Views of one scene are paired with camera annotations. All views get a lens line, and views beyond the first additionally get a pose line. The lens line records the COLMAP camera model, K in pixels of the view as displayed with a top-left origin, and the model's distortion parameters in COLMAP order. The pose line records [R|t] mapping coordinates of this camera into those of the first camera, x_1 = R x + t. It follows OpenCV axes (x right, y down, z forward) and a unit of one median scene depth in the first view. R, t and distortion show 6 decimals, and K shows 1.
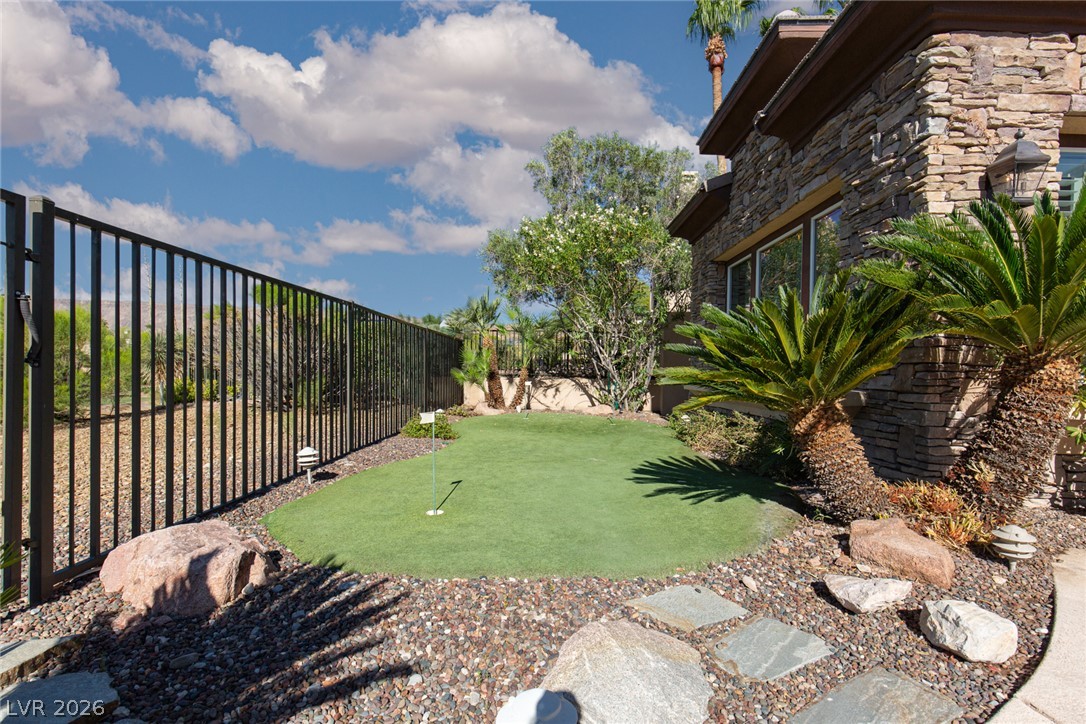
lens RADIAL K [[491.0, 0, 545.0], [0, 491.0, 365.8], [0, 0, 1]] dist [0.004521, 0.000071]
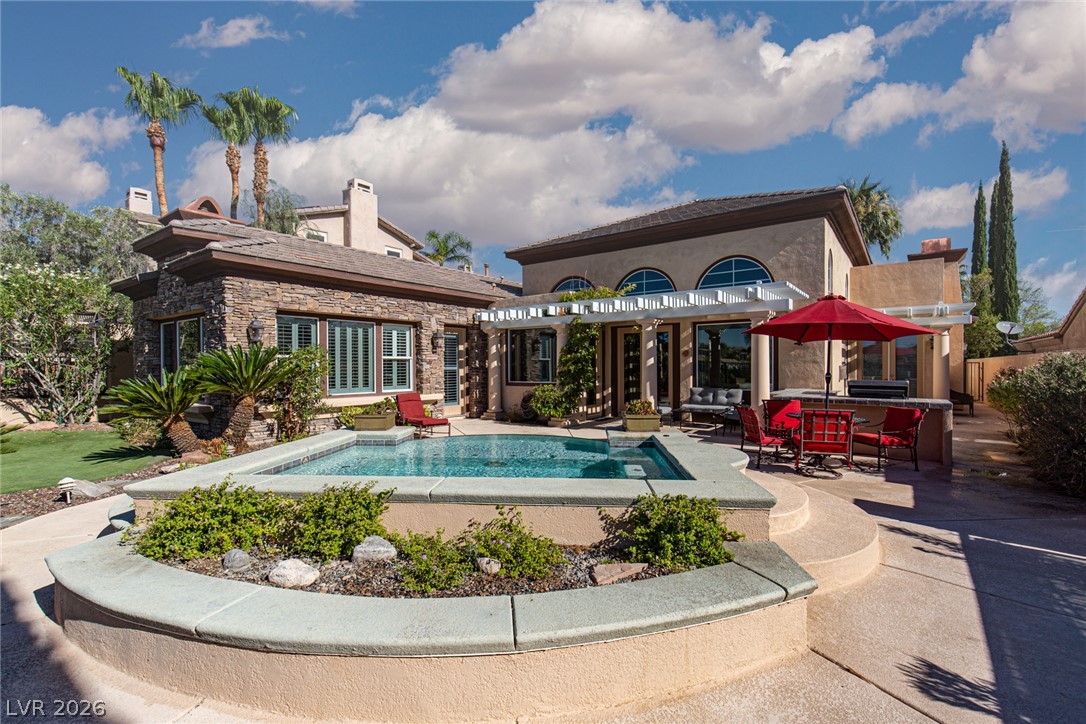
lens RADIAL K [[491.0, 0, 545.0], [0, 491.0, 365.8], [0, 0, 1]] dist [0.004521, 0.000071]
pose [[0.586709, -0.028392, 0.809300, -0.139020], [0.008758, 0.999549, 0.028717, -0.080498], [-0.809750, -0.009761, 0.586693, -0.703490]]
